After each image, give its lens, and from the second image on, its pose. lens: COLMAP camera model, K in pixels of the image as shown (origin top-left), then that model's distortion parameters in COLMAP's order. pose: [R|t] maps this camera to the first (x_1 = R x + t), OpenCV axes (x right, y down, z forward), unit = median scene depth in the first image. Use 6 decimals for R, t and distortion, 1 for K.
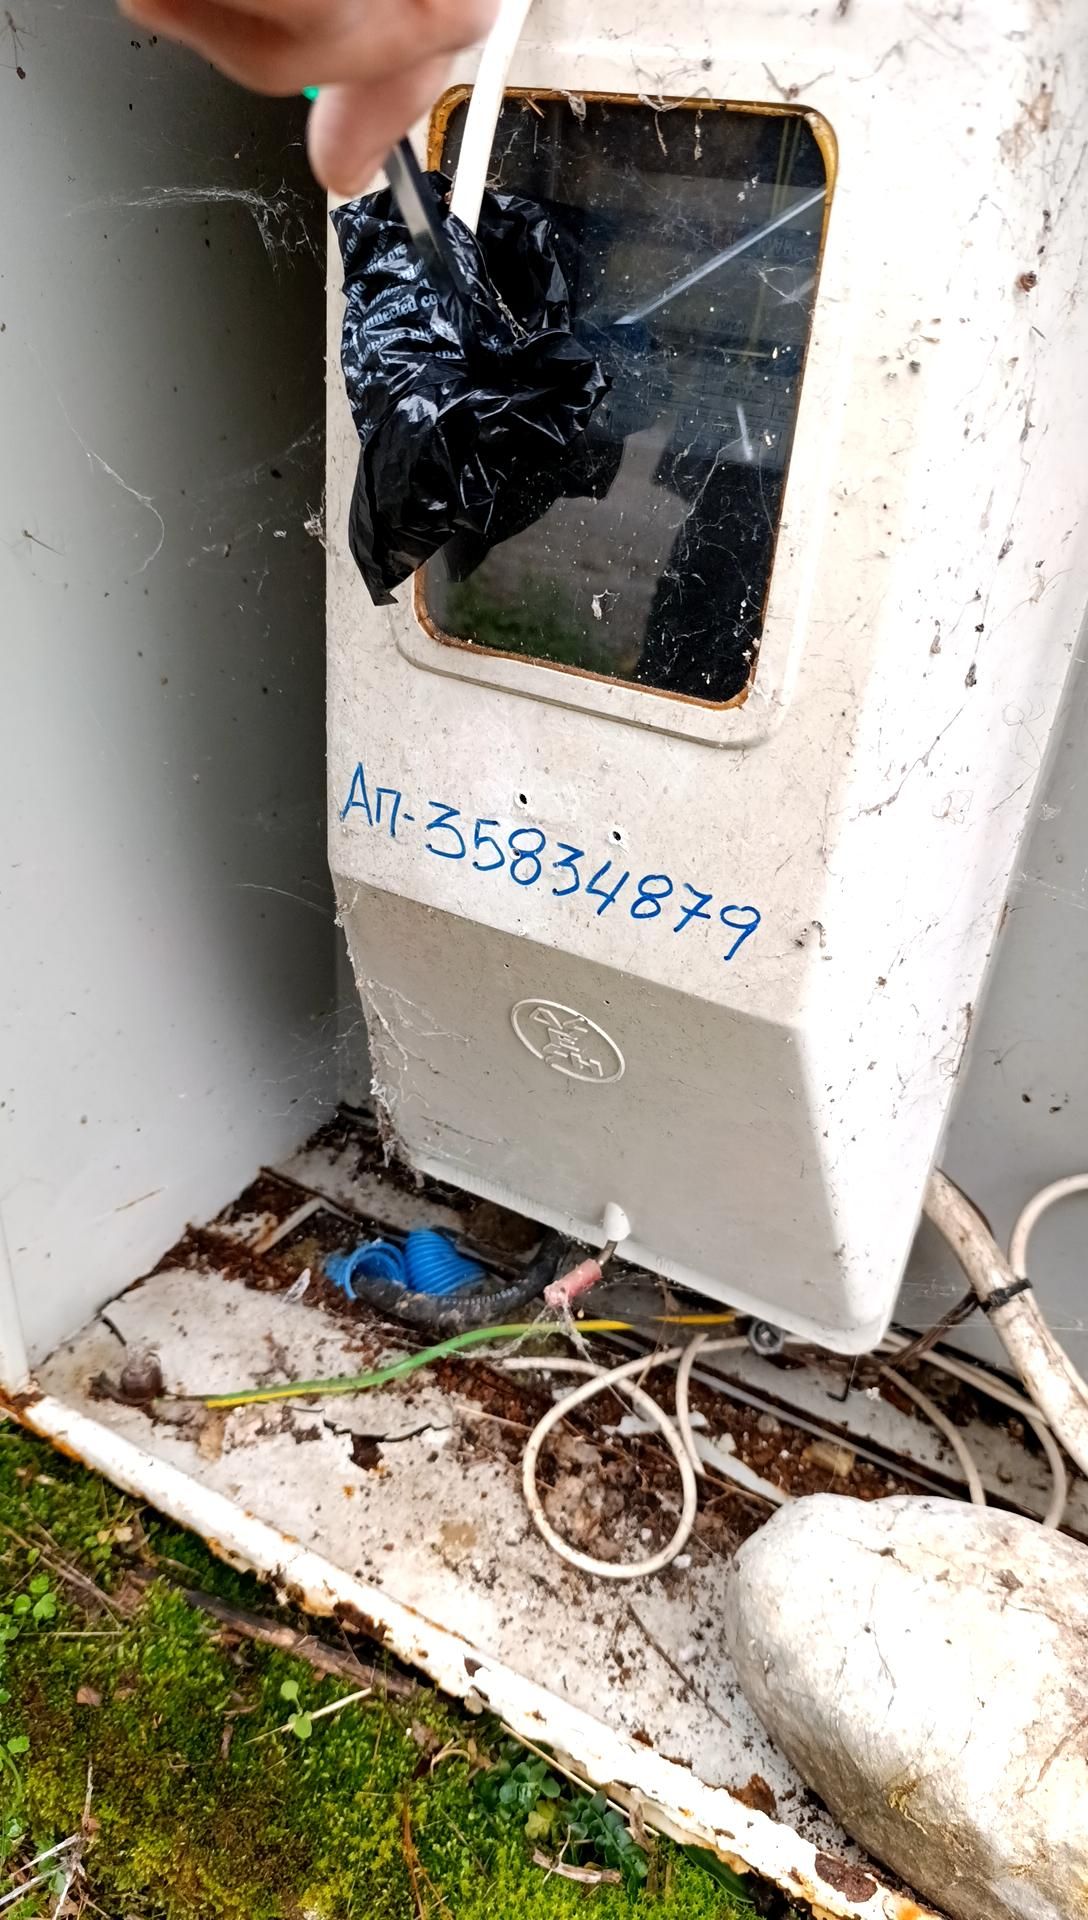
lens RADIAL K [[1360.2, 0, 542.3], [0, 1360.2, 959.3], [0, 0, 1]] dist [0.039226, 0.000058]
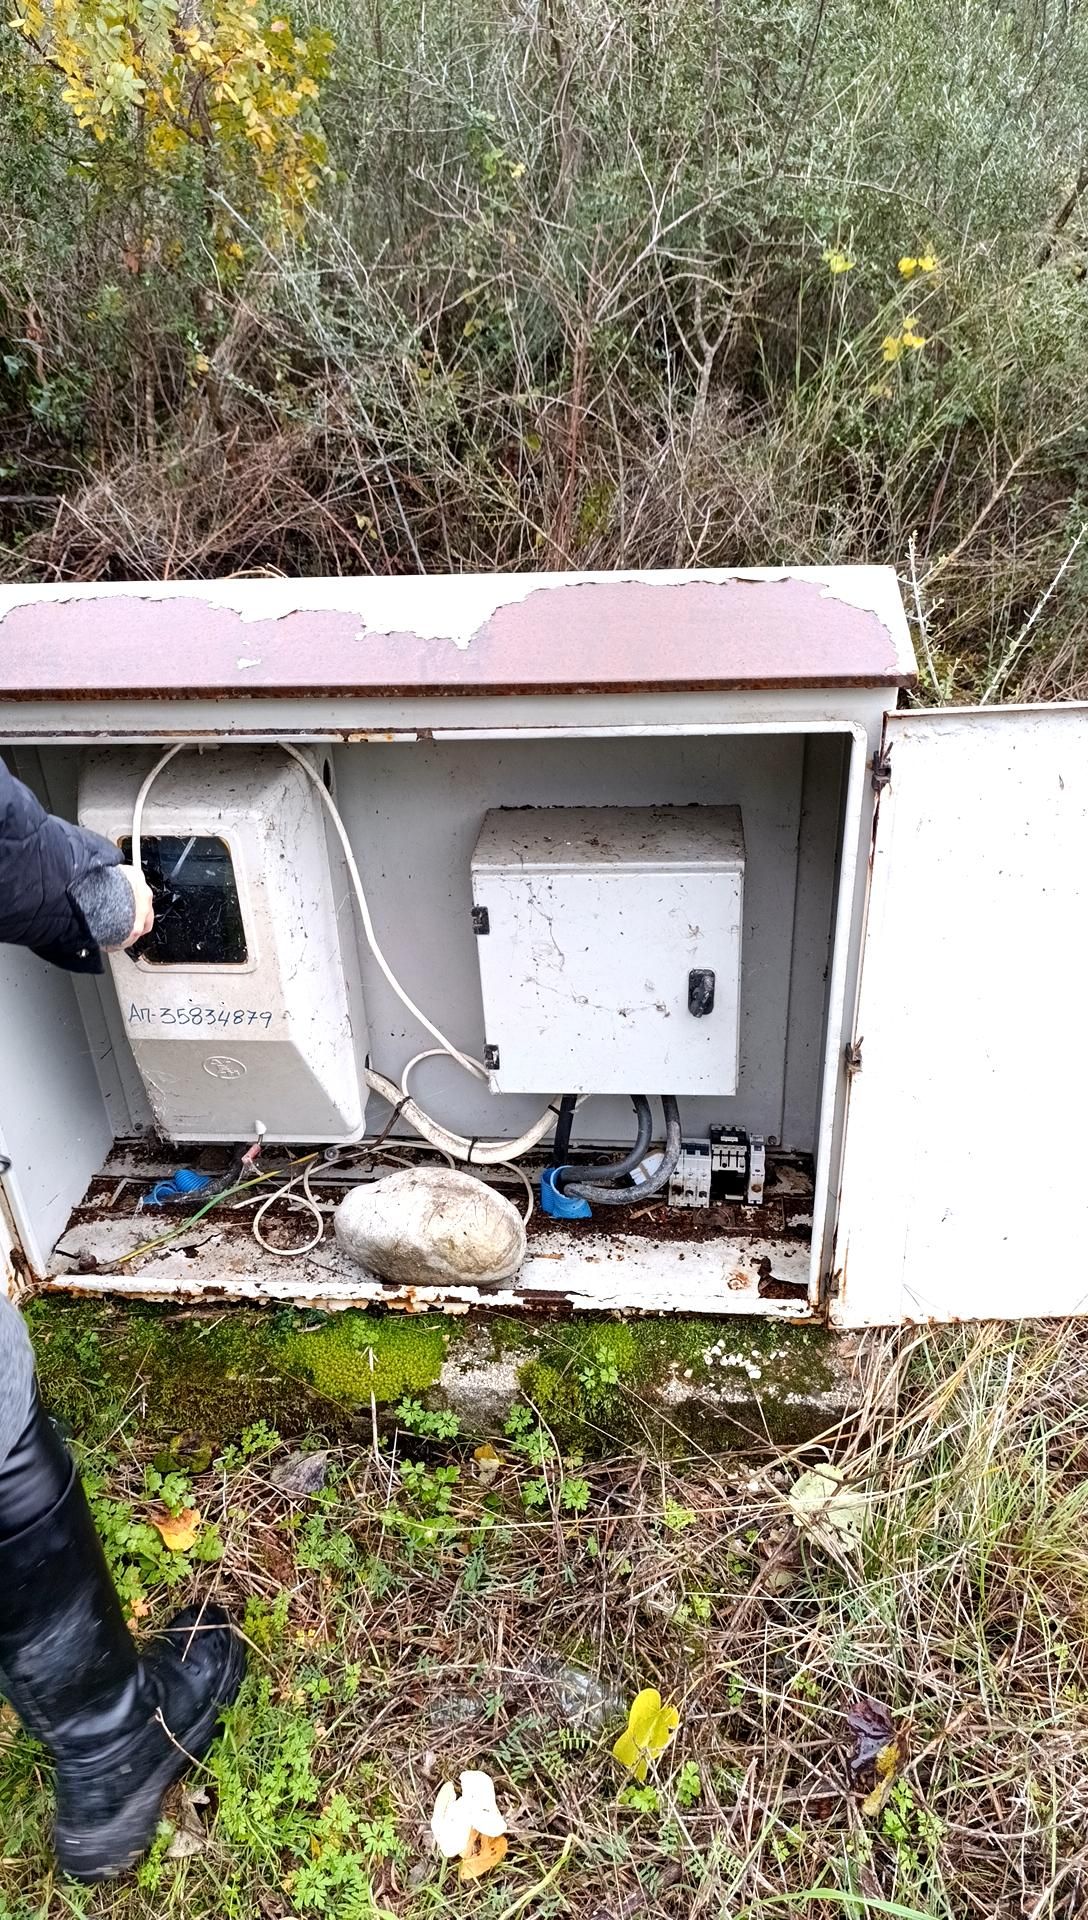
lens RADIAL K [[1360.2, 0, 545.3], [0, 1360.2, 957.0], [0, 0, 1]] dist [0.039226, 0.000058]
pose [[0.903772, -0.301773, 0.303527, -0.142863], [0.301652, 0.952184, 0.048492, -0.081795], [-0.303647, 0.047733, 0.951588, -1.641505]]
